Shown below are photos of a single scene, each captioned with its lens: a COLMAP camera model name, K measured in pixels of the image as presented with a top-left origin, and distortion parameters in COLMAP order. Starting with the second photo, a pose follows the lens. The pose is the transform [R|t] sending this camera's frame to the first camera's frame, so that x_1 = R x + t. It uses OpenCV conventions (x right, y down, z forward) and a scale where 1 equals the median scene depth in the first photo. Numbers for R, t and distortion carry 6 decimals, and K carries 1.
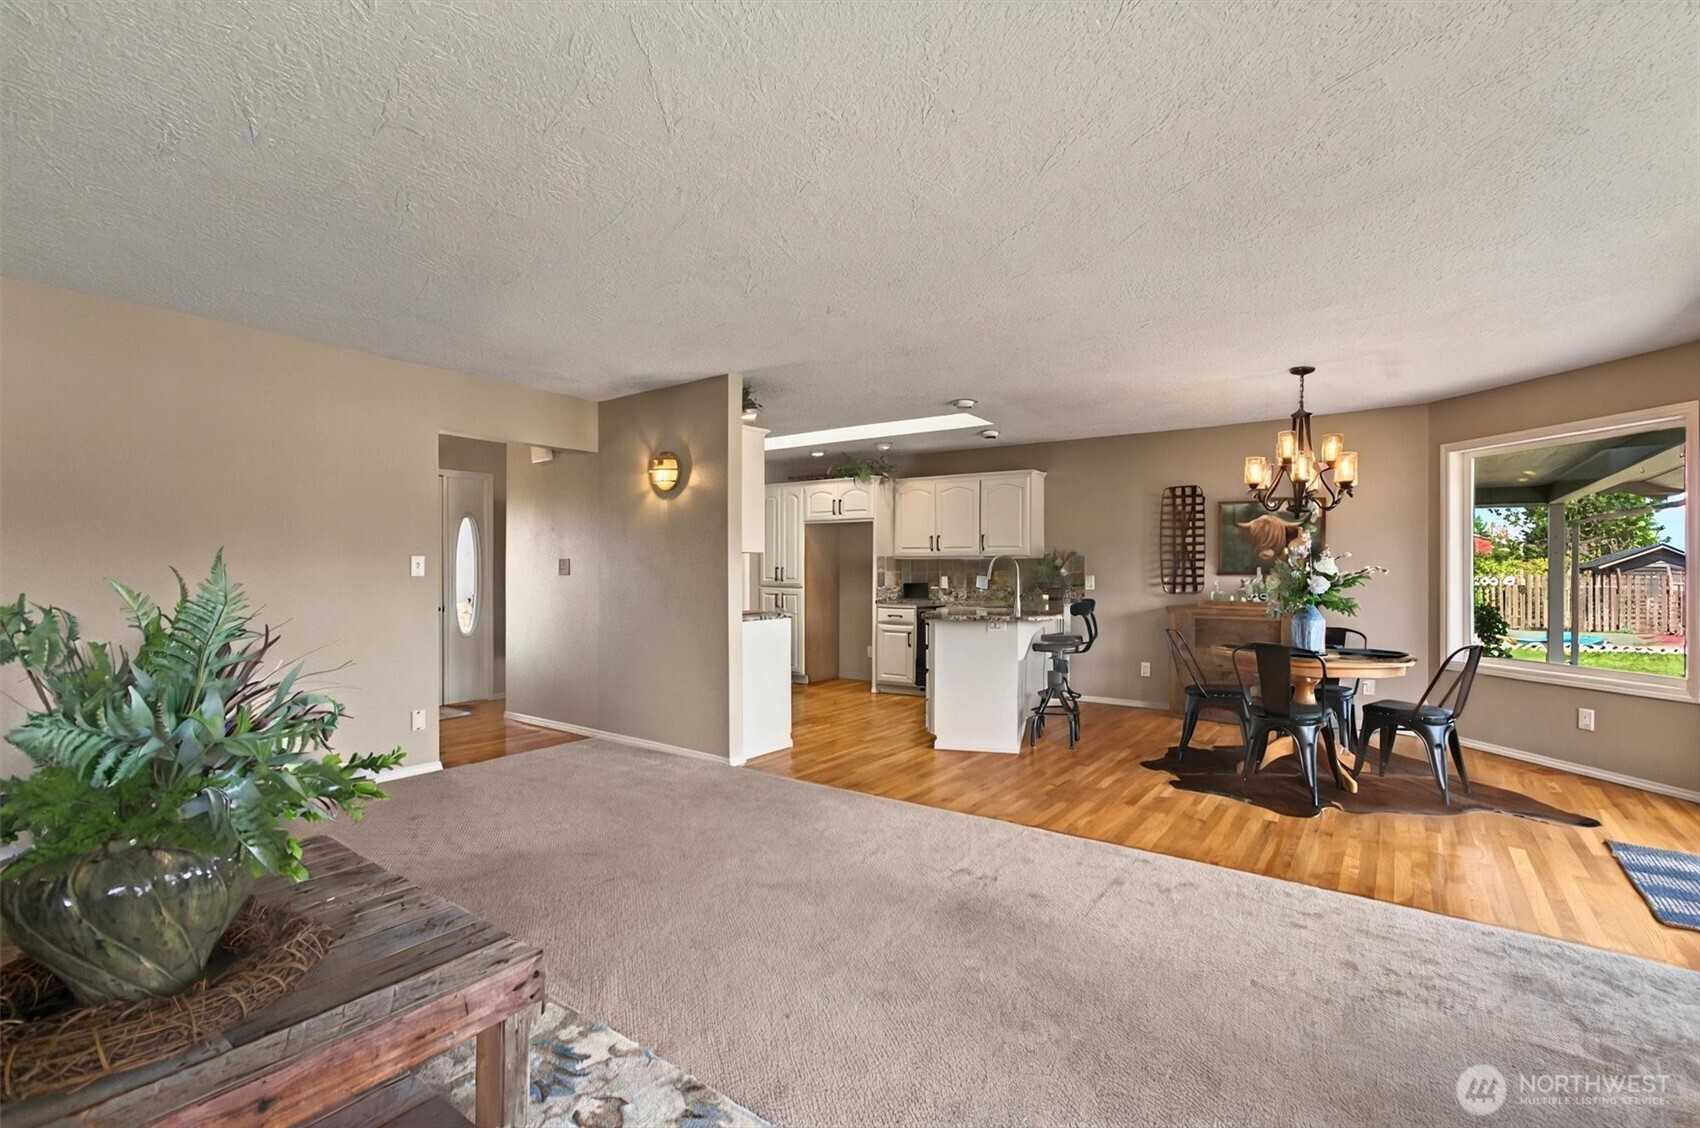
lens RADIAL K [[756.6, 0, 851.0], [0, 756.6, 566.6], [0, 0, 1]] dist [0.013052, 0.000529]
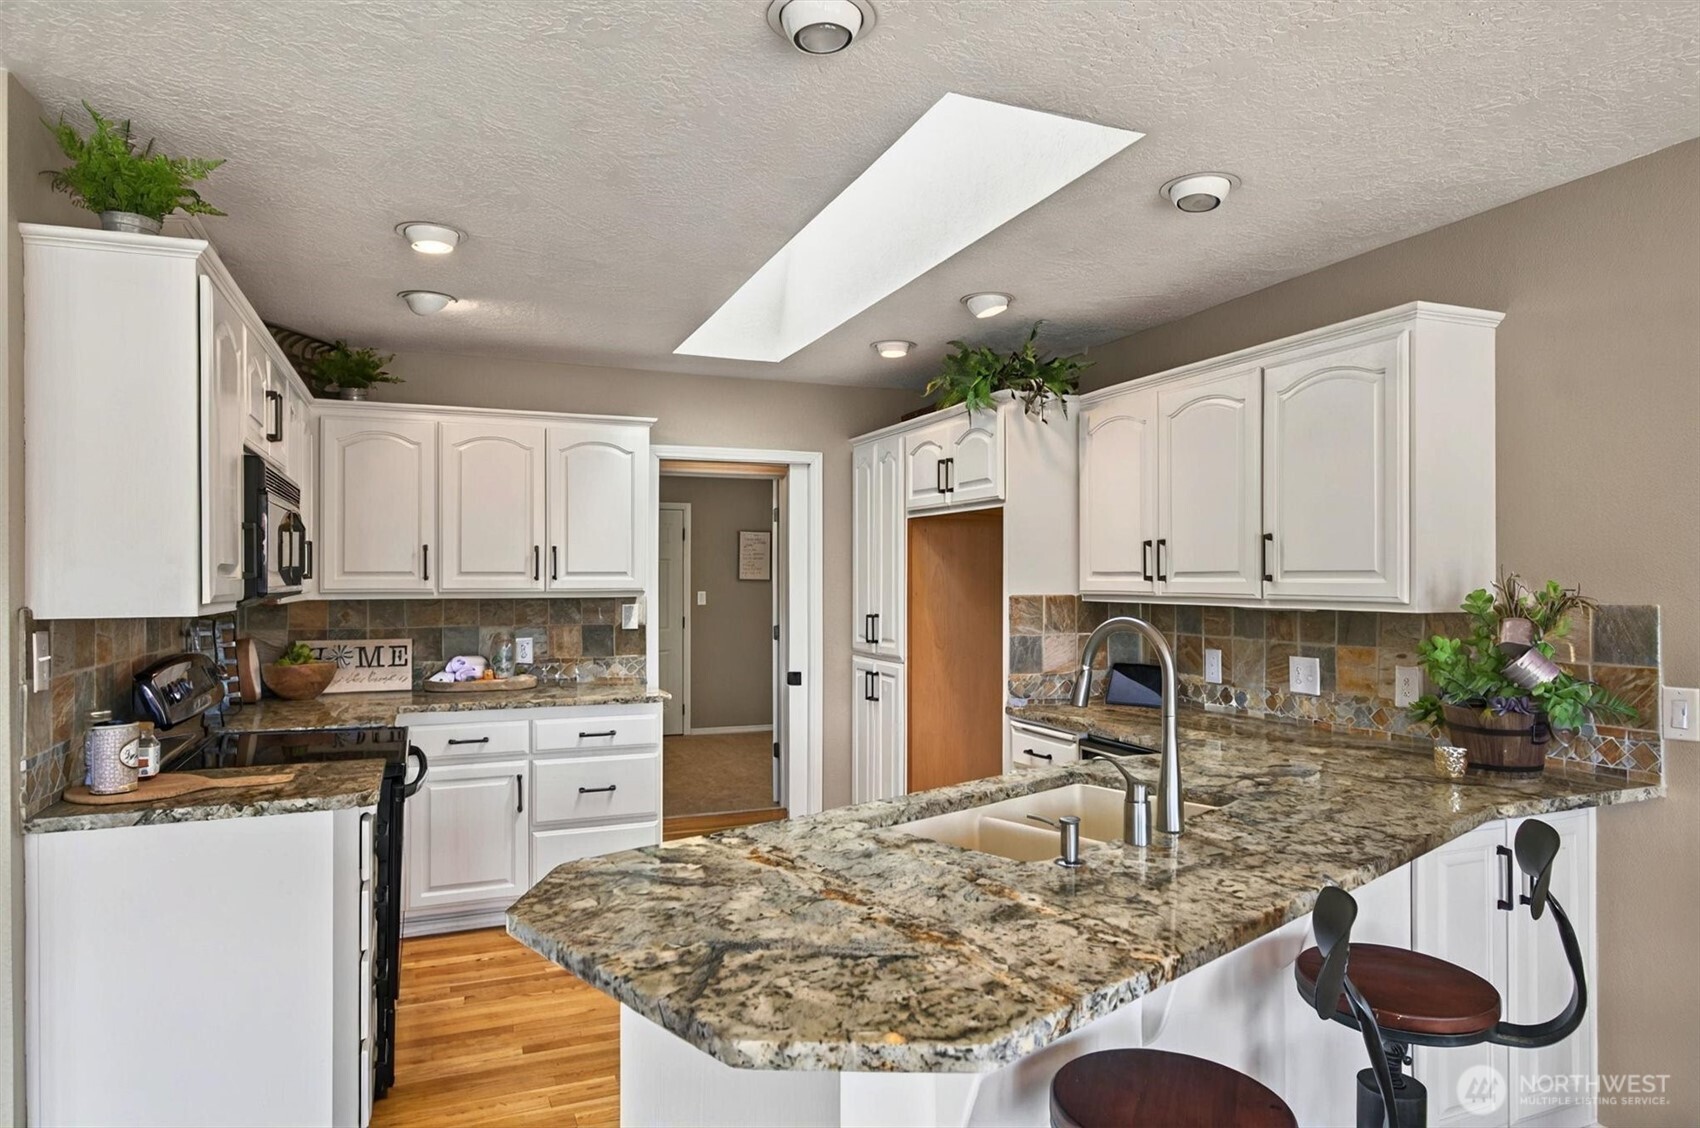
lens RADIAL K [[983.6, 0, 842.6], [0, 983.6, 576.4], [0, 0, 1]] dist [-0.006406, 0.005899]
pose [[0.848876, -0.002742, -0.528585, 0.227627], [0.001413, 0.999995, -0.002918, -0.021893], [0.528590, 0.001731, 0.848875, 0.516767]]
